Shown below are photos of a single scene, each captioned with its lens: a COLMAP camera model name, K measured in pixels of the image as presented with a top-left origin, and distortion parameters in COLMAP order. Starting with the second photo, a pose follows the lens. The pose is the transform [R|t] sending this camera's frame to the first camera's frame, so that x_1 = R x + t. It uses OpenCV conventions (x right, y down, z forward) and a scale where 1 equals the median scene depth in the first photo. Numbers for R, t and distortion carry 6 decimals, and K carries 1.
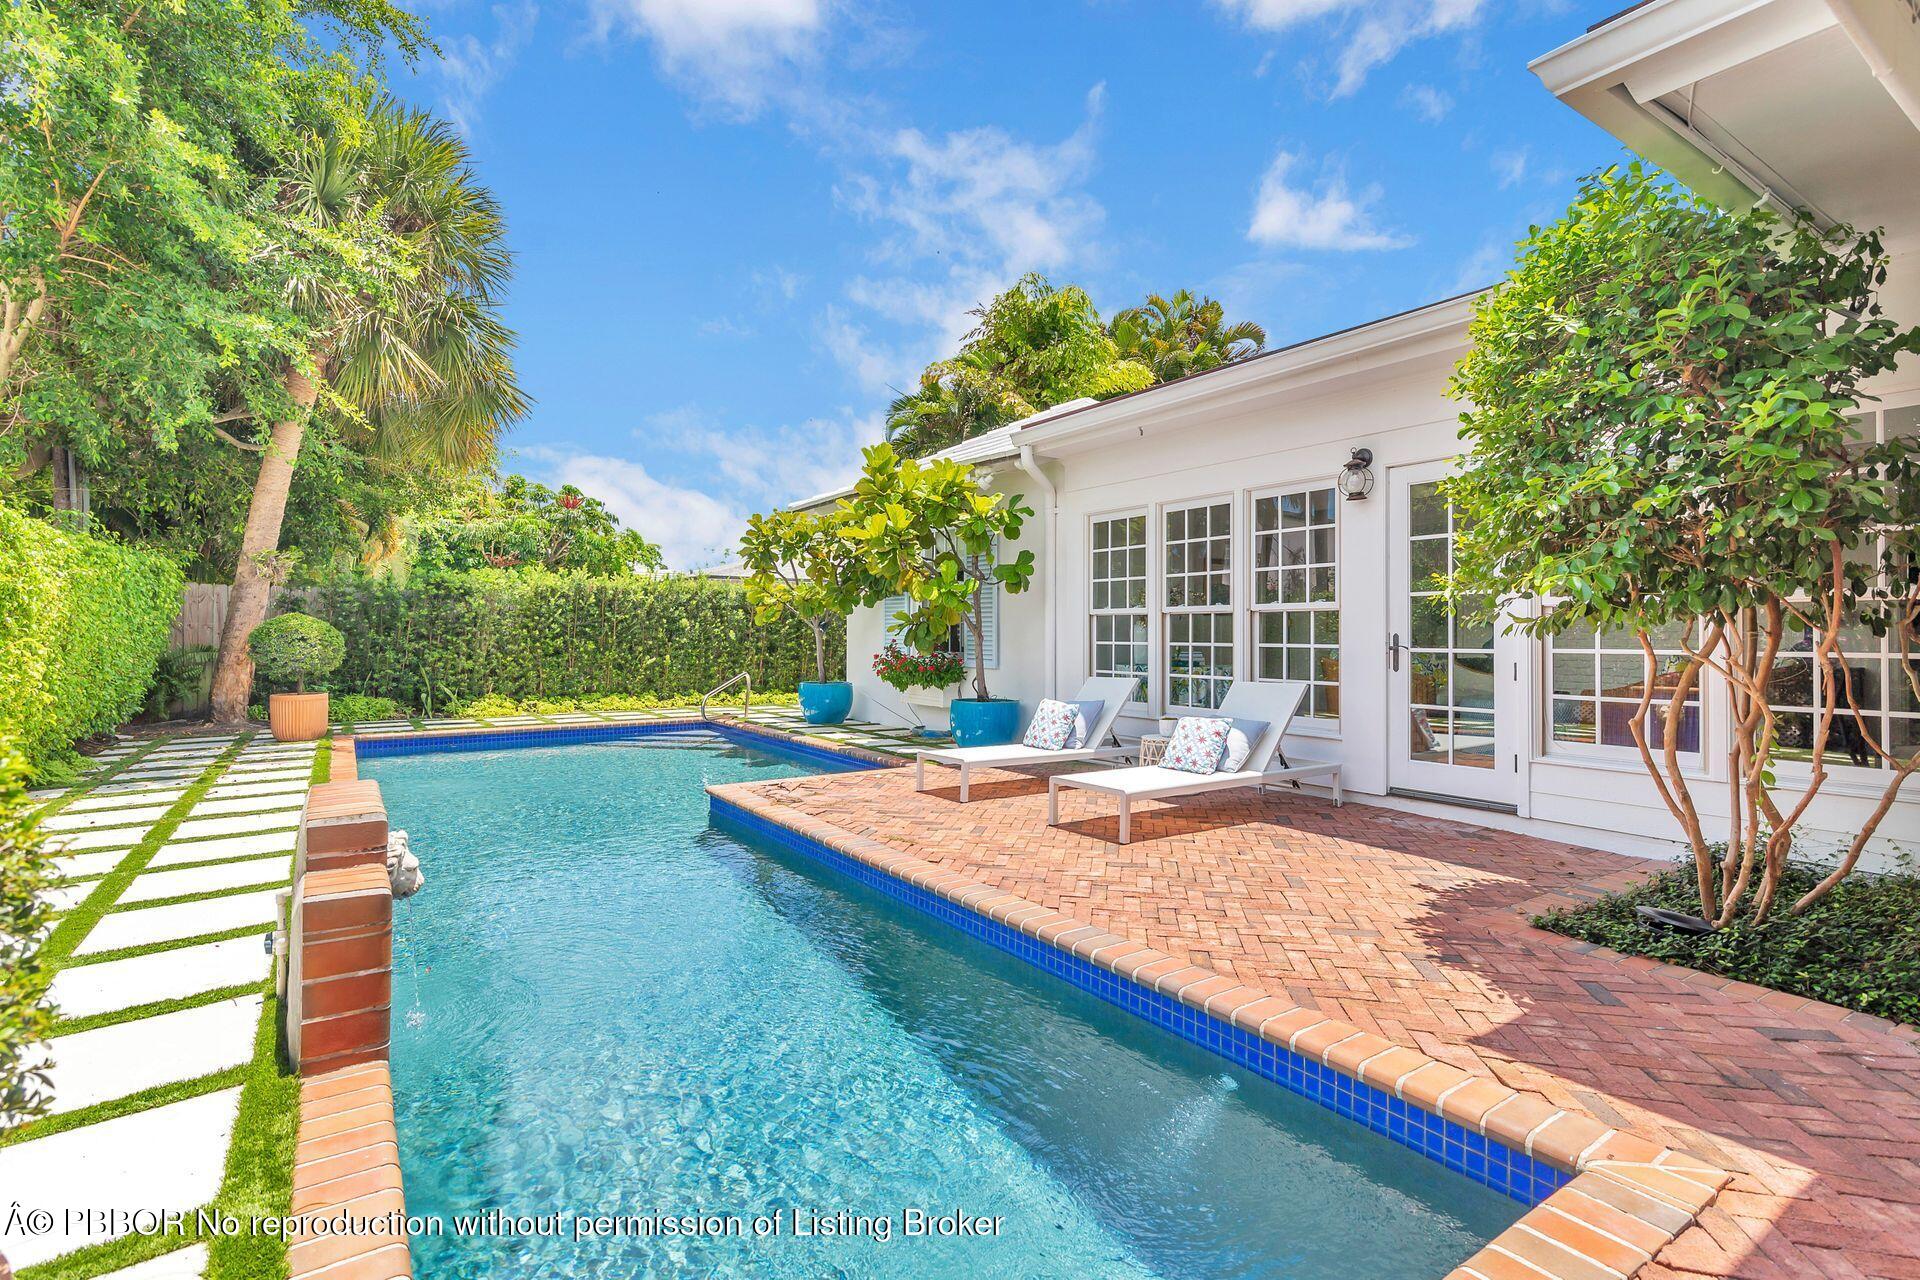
lens RADIAL K [[894.3, 0, 951.7], [0, 894.3, 630.4], [0, 0, 1]] dist [0.002049, -0.000231]
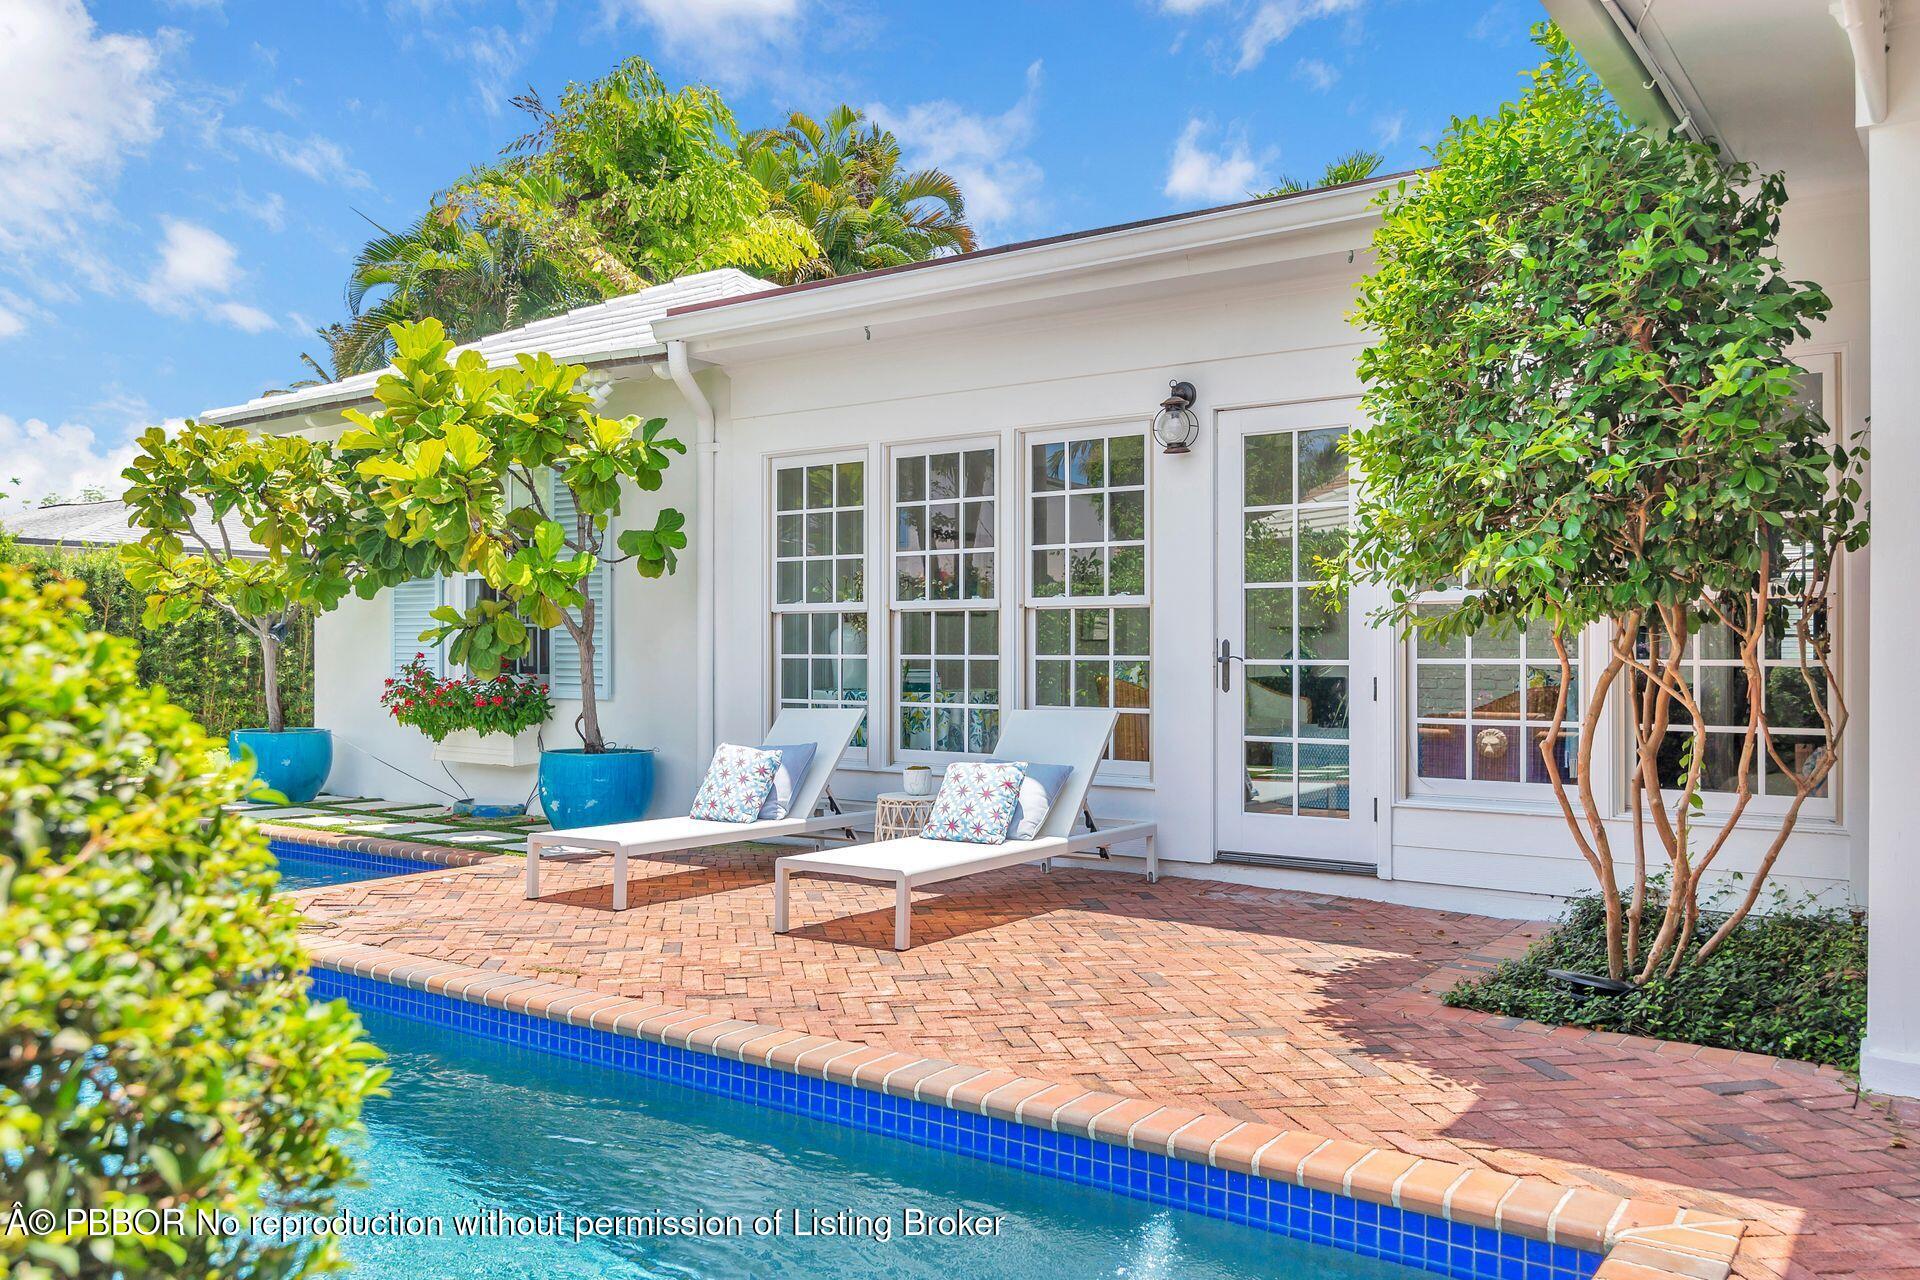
lens RADIAL K [[1517.7, 0, 864.9], [0, 1517.7, 653.6], [0, 0, 1]] dist [-0.000403, 0.004176]
pose [[0.938079, -0.001527, 0.346419, -0.179196], [0.000485, 0.999995, 0.003094, 0.009638], [-0.346422, -0.002734, 0.938075, -0.047530]]
